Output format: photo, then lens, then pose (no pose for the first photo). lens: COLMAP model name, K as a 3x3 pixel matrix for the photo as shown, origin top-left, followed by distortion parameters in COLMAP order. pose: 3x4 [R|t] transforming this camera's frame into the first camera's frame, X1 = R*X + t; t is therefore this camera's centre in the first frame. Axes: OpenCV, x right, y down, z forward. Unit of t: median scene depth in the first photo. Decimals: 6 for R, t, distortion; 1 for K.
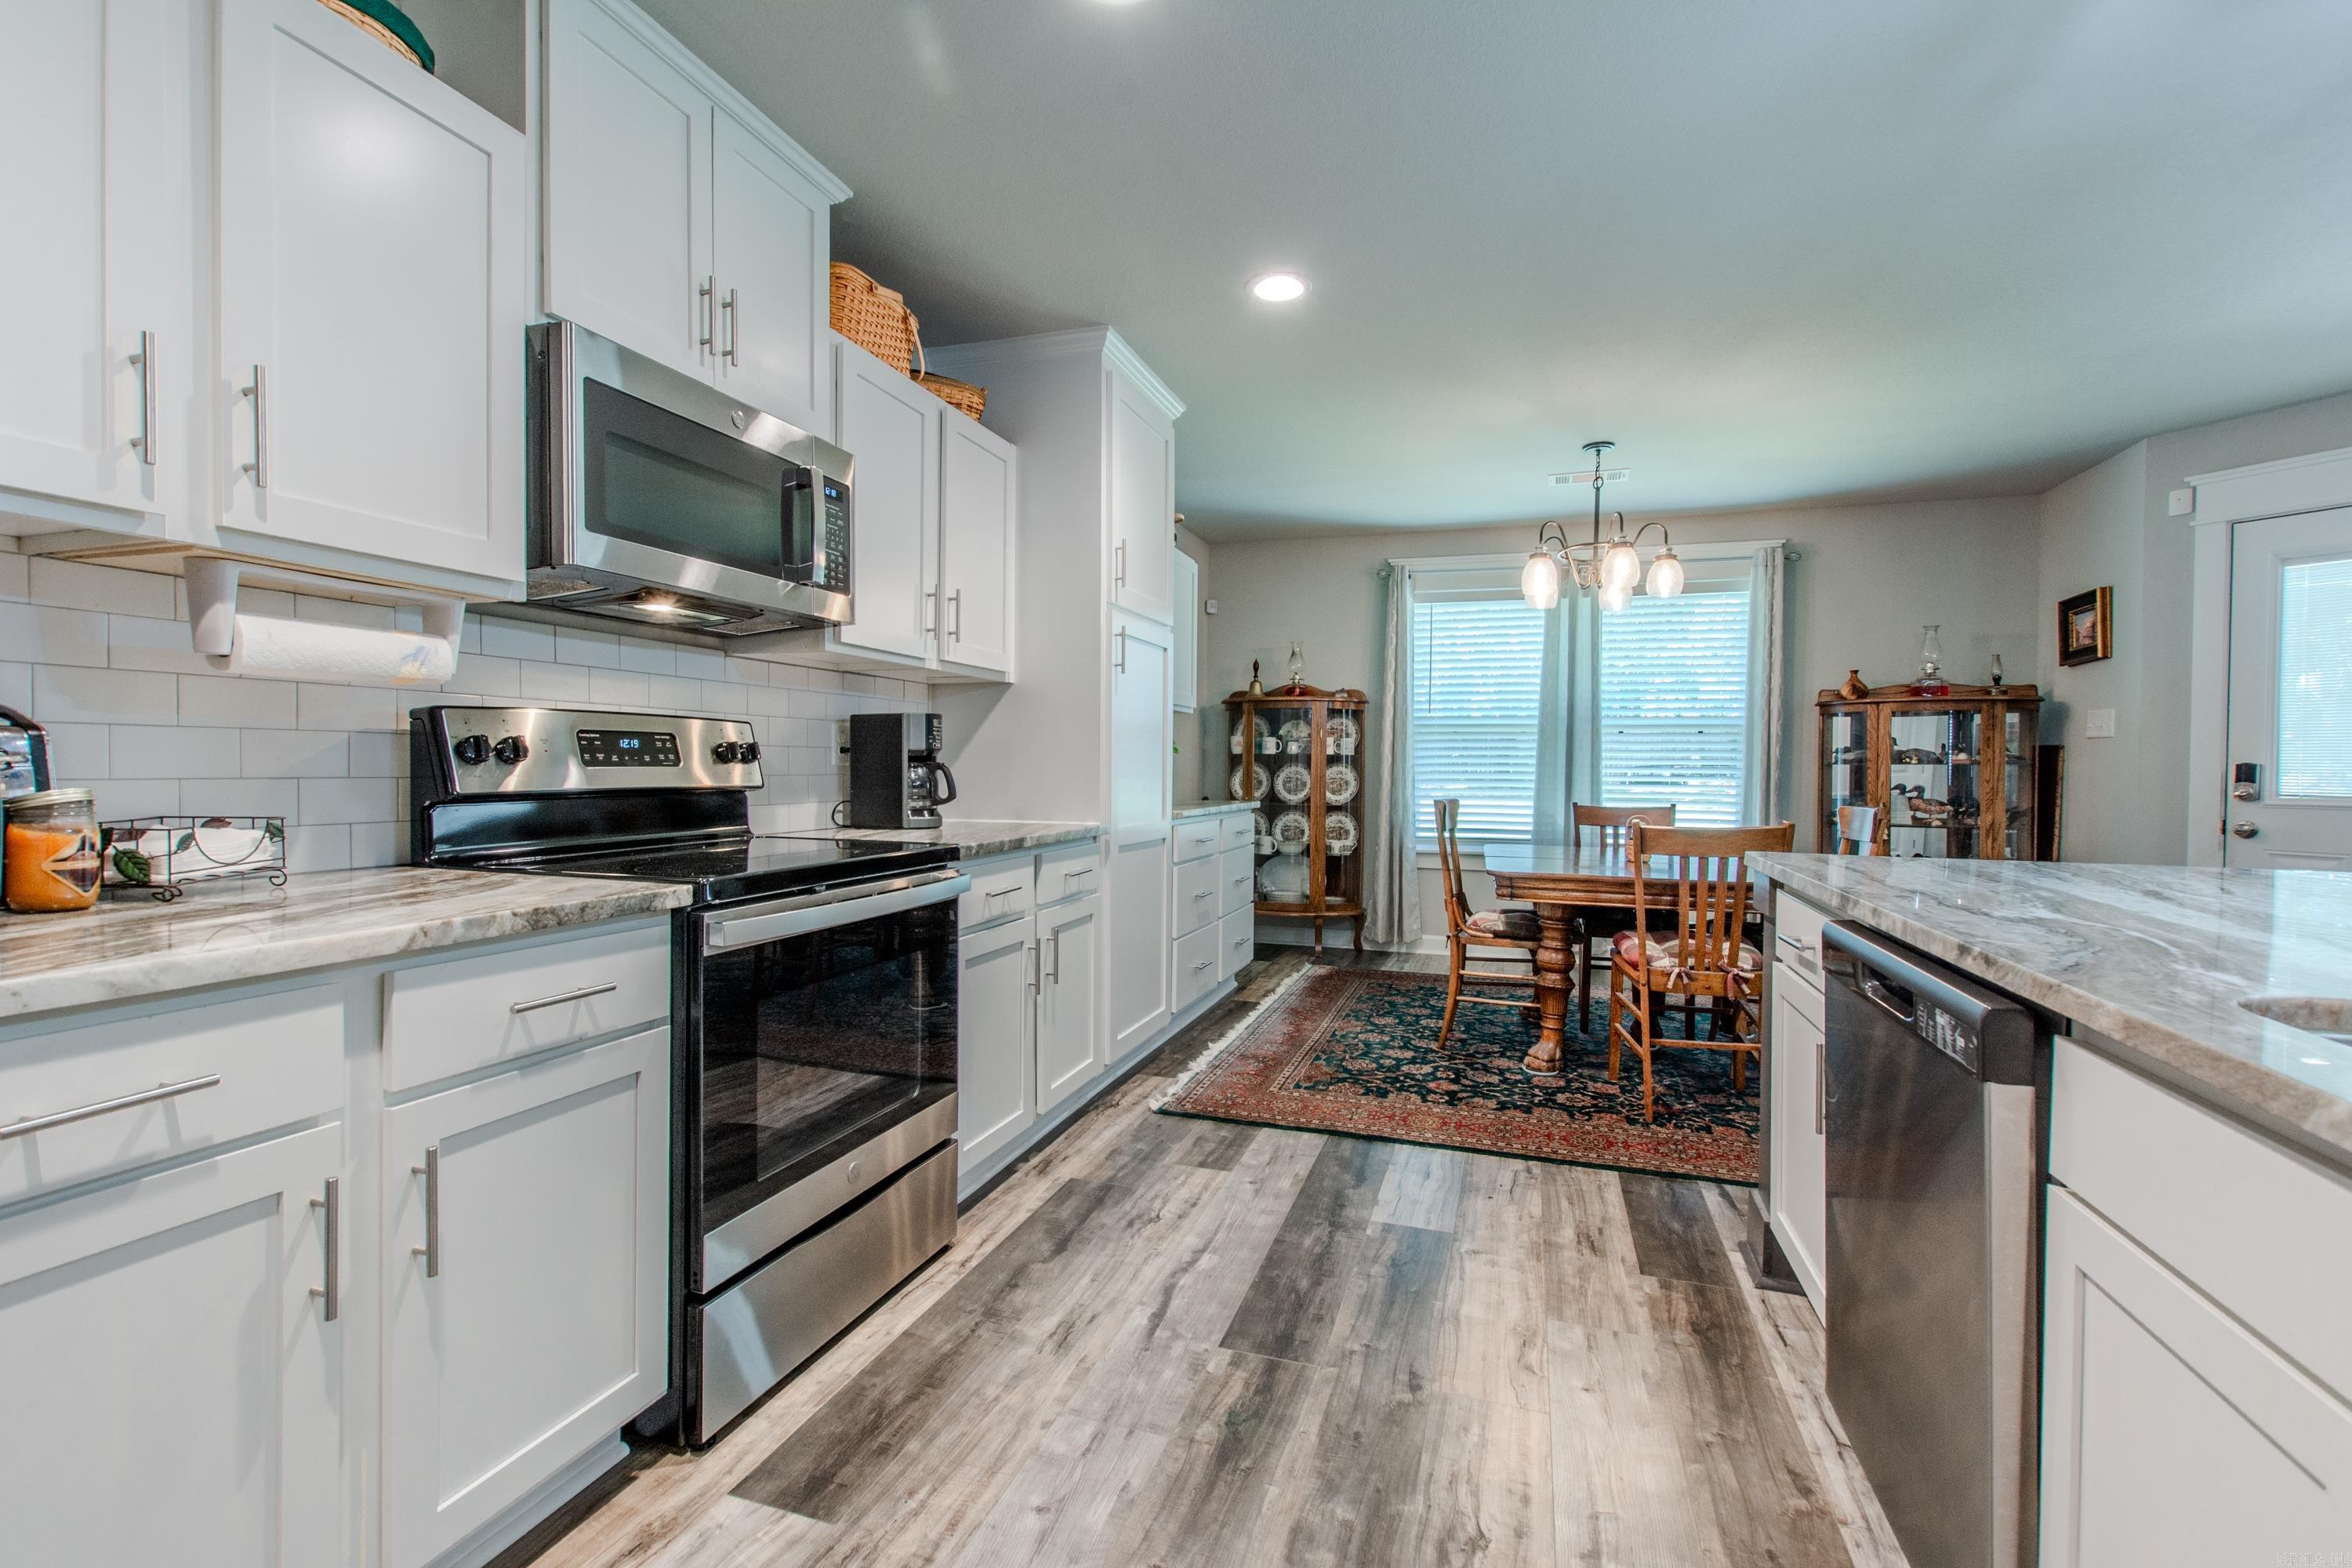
lens RADIAL K [[1021.5, 0, 1182.0], [0, 1021.5, 780.1], [0, 0, 1]] dist [0.000691, 0.000082]
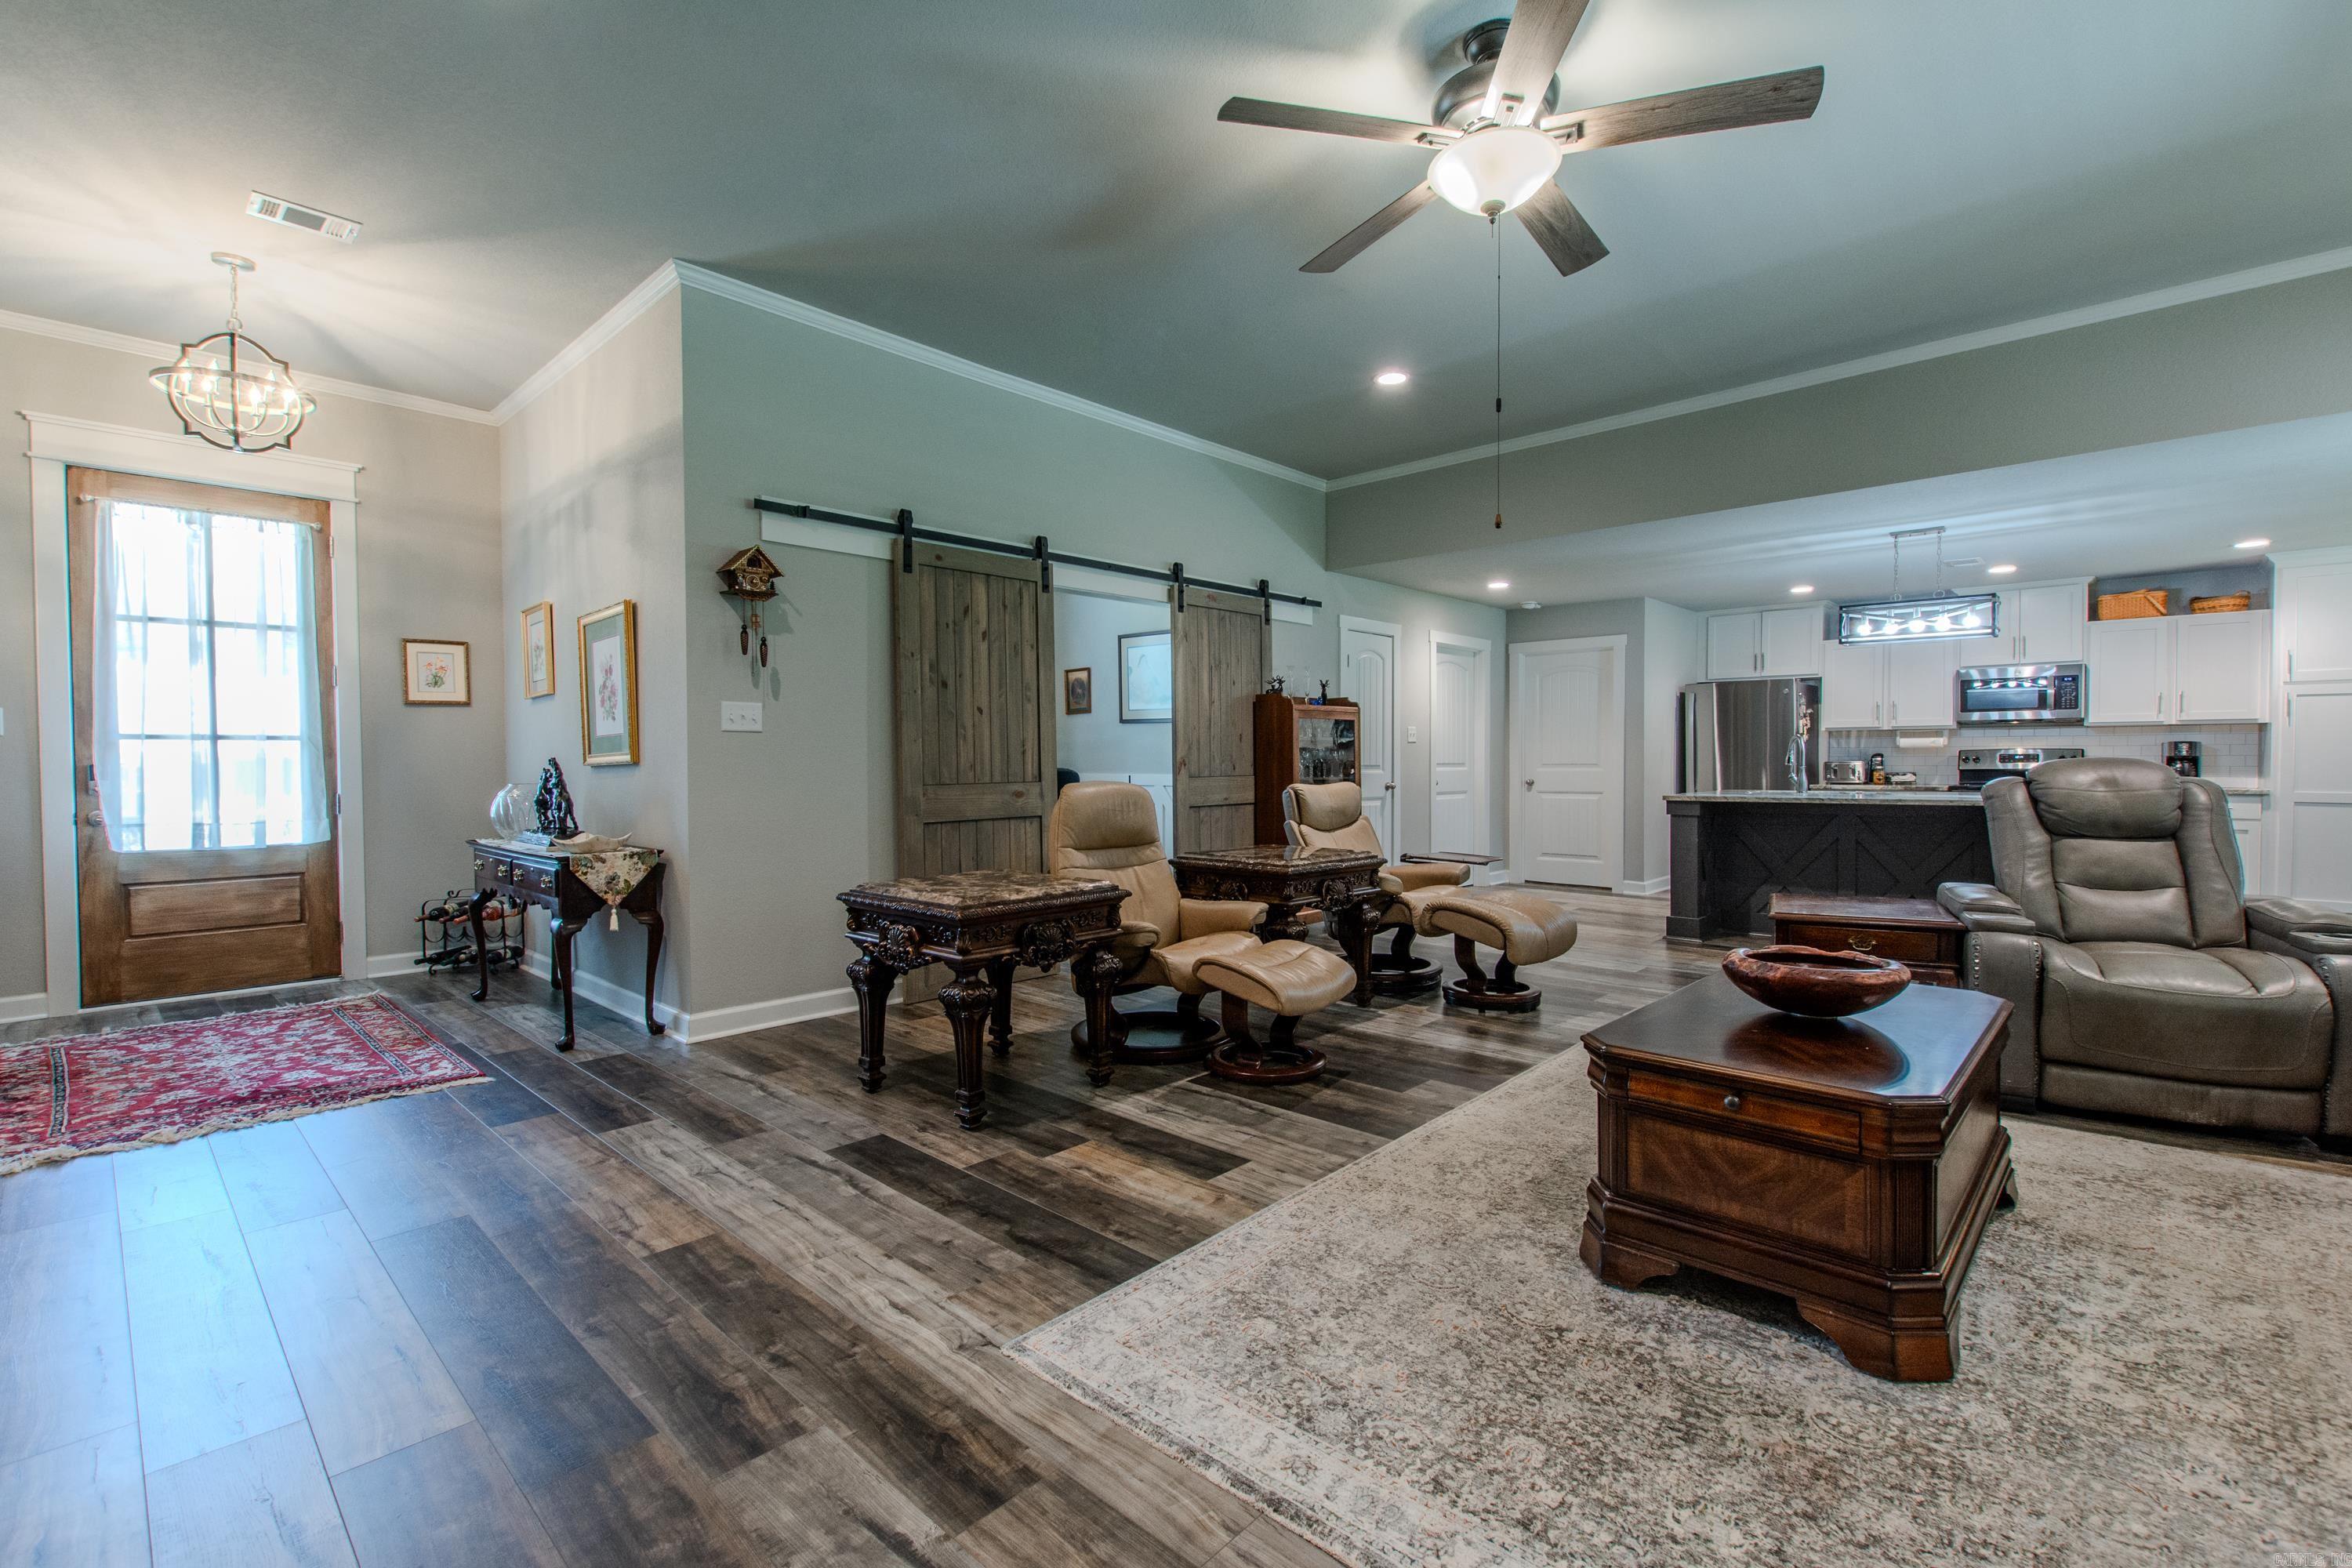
lens RADIAL K [[1028.4, 0, 1184.2], [0, 1028.4, 782.8], [0, 0, 1]] dist [0.005785, -0.003496]
pose [[-0.414244, 0.008726, -0.910124, 2.580751], [-0.016524, 0.999717, 0.017106, 0.027718], [0.910016, 0.022125, -0.413983, -0.133272]]
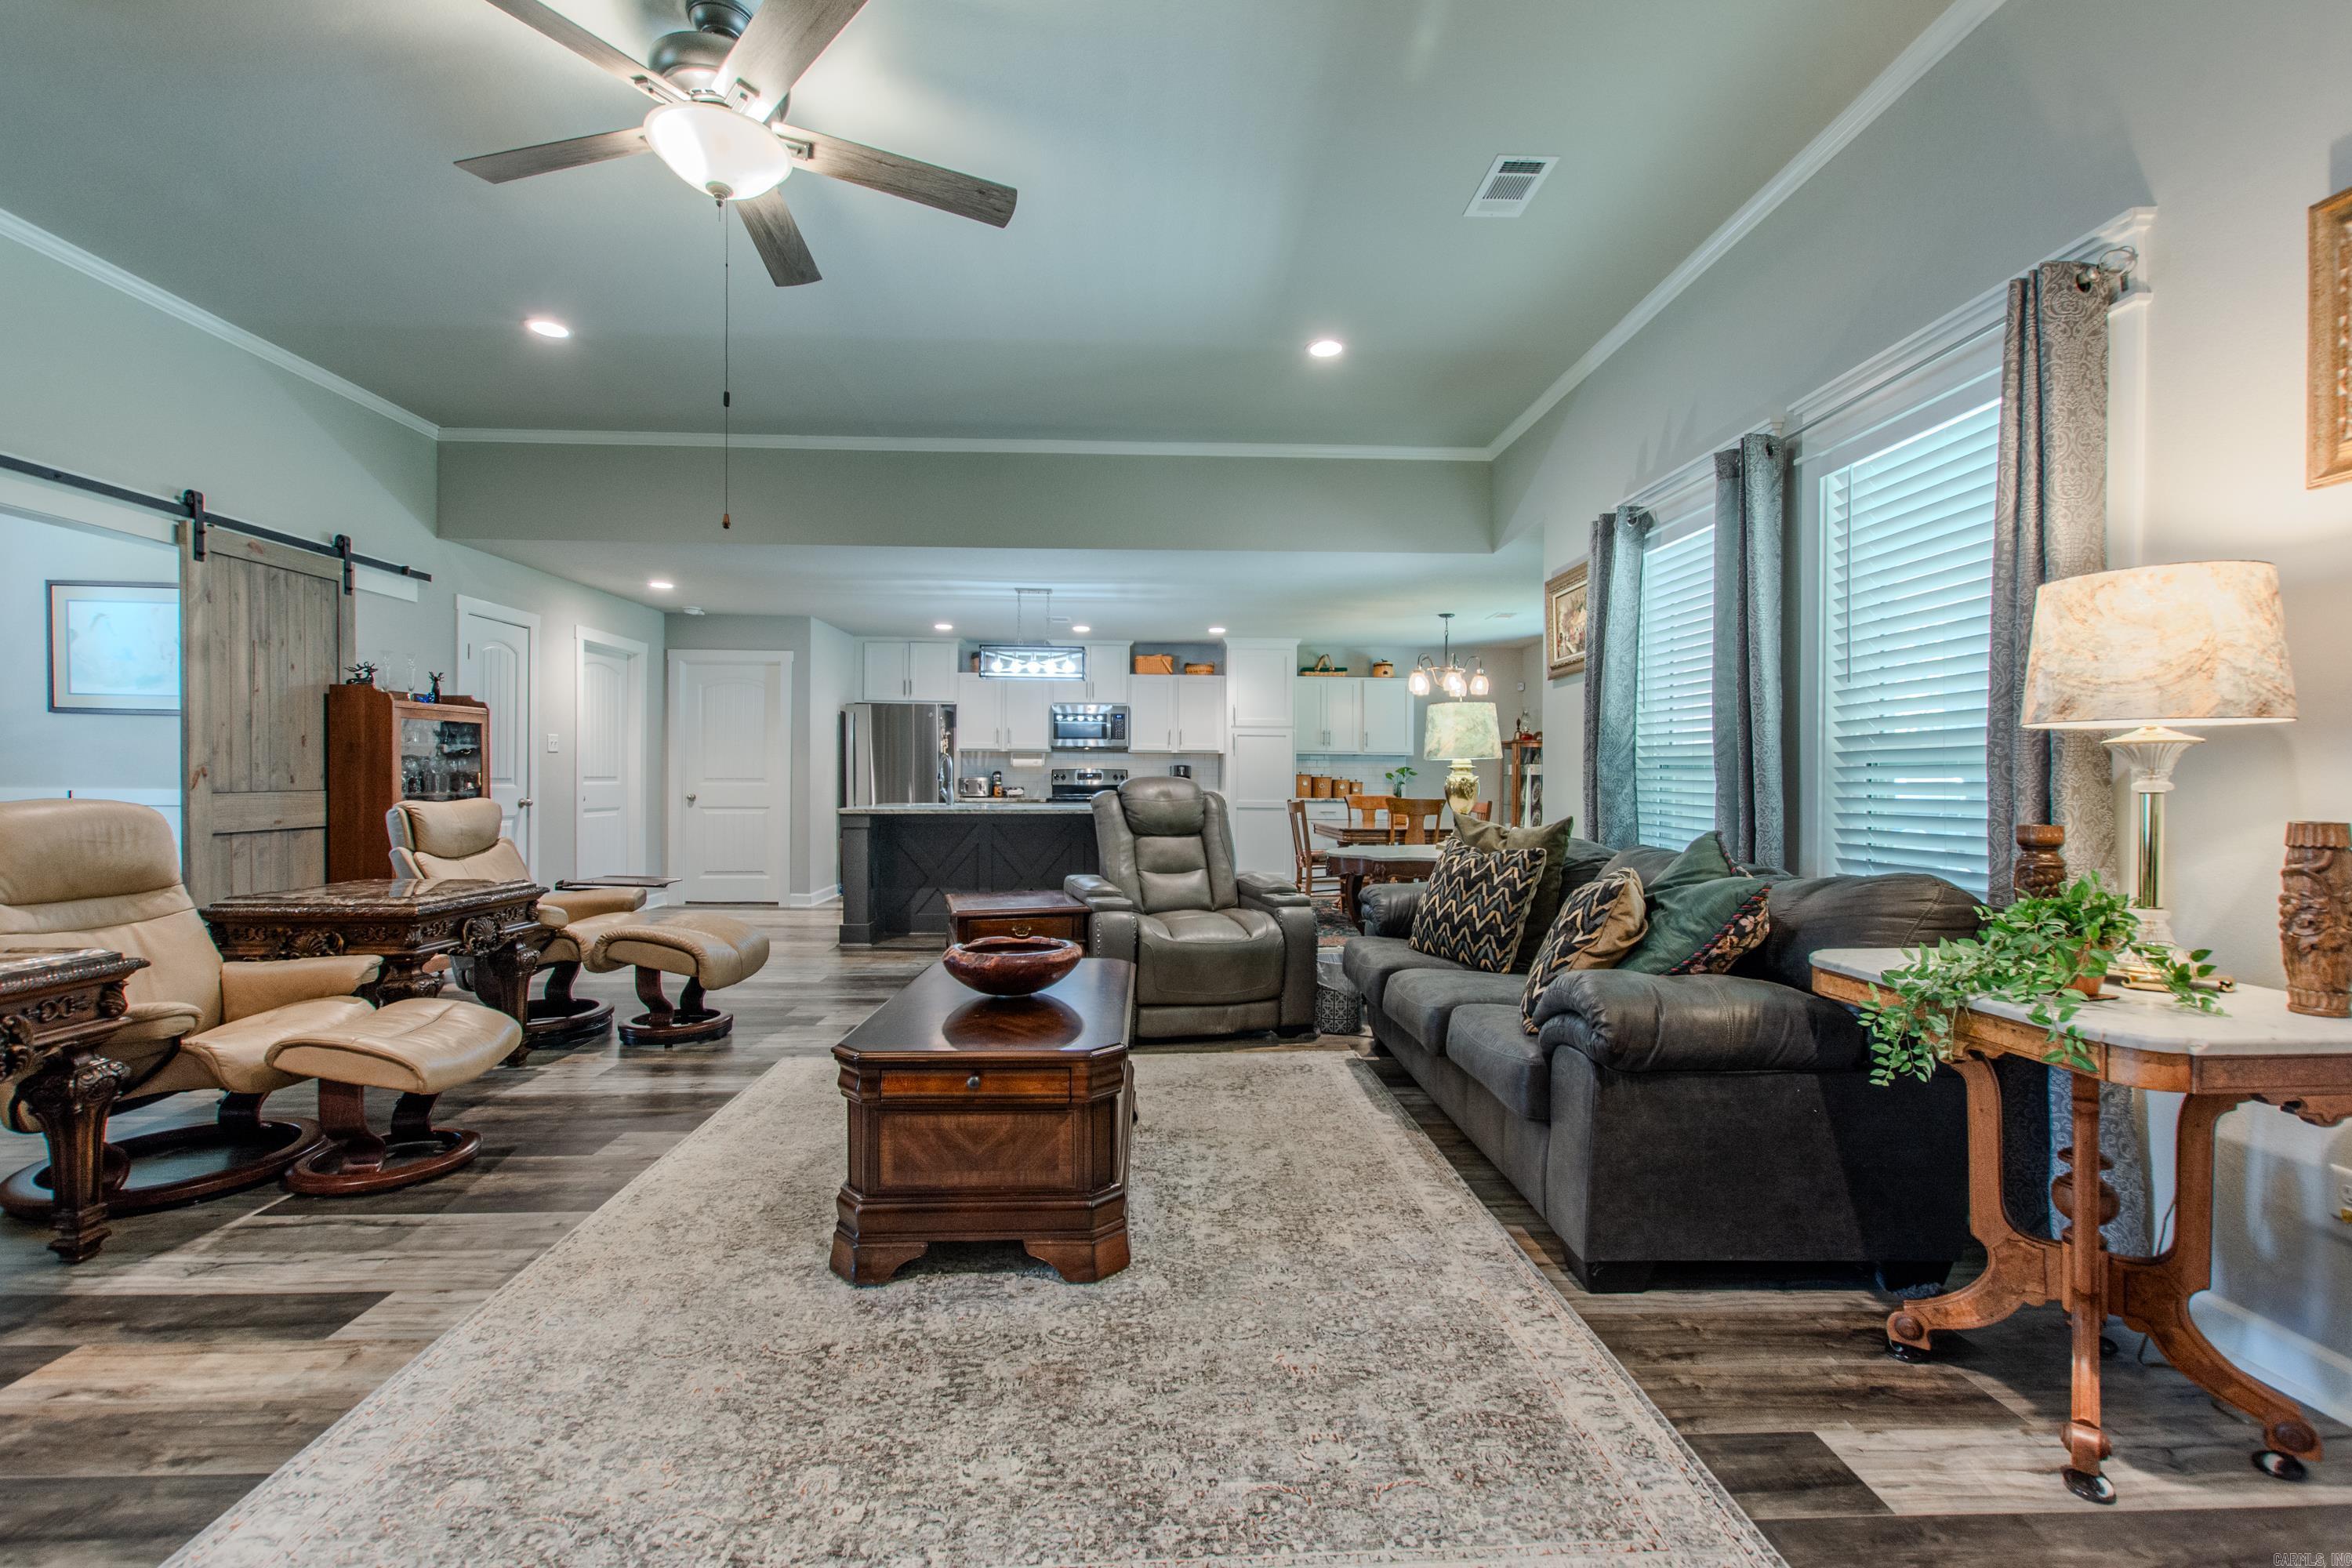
lens RADIAL K [[1029.2, 0, 1186.4], [0, 1029.2, 782.4], [0, 0, 1]] dist [0.006394, -0.003957]
pose [[0.360223, -0.005093, -0.932852, 2.579408], [-0.017495, 0.999772, -0.012214, 0.029953], [0.932702, 0.020720, 0.360052, -0.200031]]
